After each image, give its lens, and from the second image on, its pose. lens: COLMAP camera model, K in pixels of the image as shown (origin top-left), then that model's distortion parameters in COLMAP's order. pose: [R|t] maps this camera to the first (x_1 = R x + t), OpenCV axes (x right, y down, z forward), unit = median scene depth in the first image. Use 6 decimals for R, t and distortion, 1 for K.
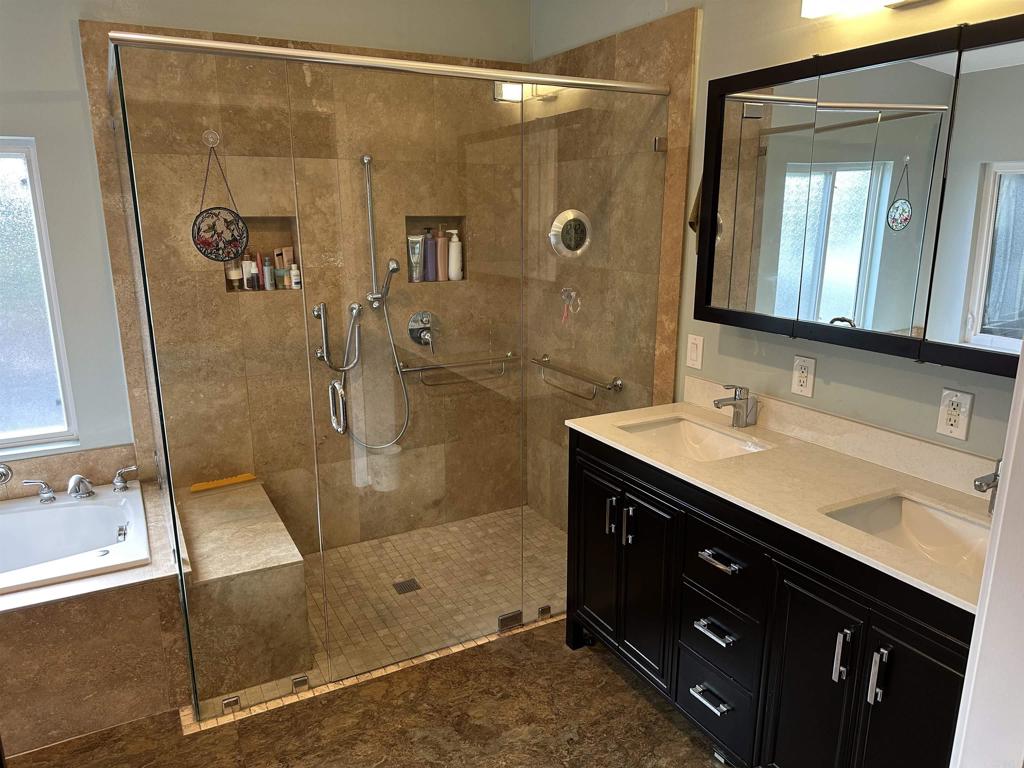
lens RADIAL K [[719.8, 0, 509.3], [0, 719.8, 389.6], [0, 0, 1]] dist [0.064006, -0.075227]
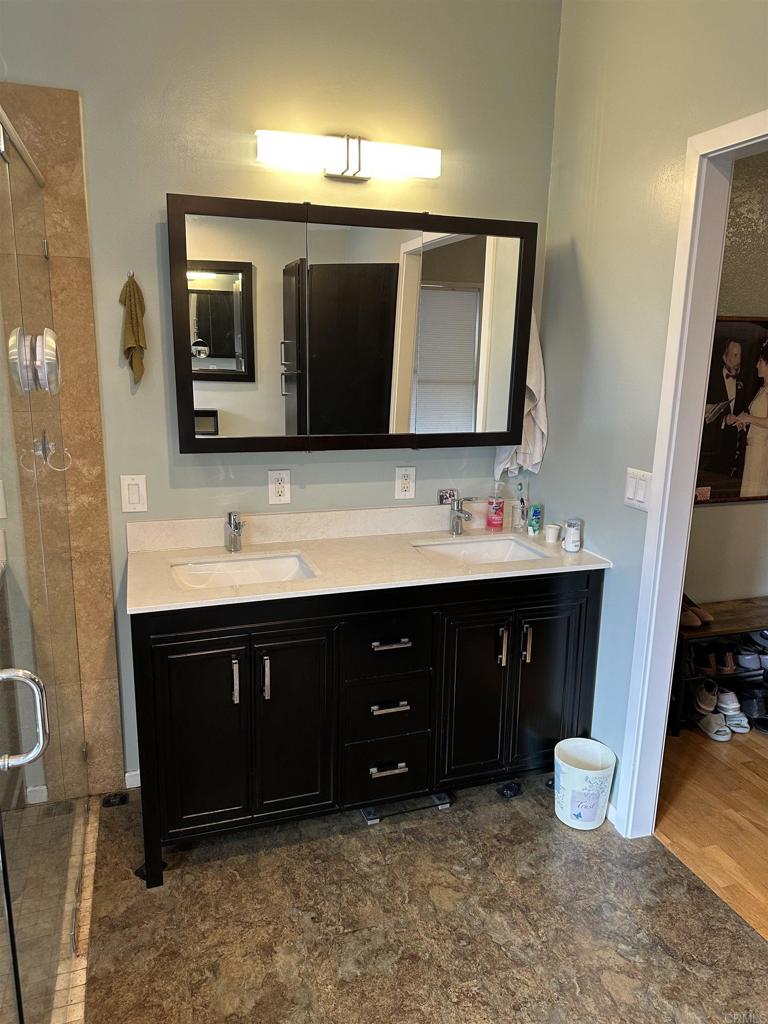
lens RADIAL K [[719.8, 0, 380.1], [0, 719.8, 514.0], [0, 0, 1]] dist [0.064006, -0.075227]
pose [[0.177969, -0.215859, 0.960069, -0.628741], [0.220159, 0.959647, 0.174953, -0.135138], [-0.959092, 0.180232, 0.218310, 0.600974]]
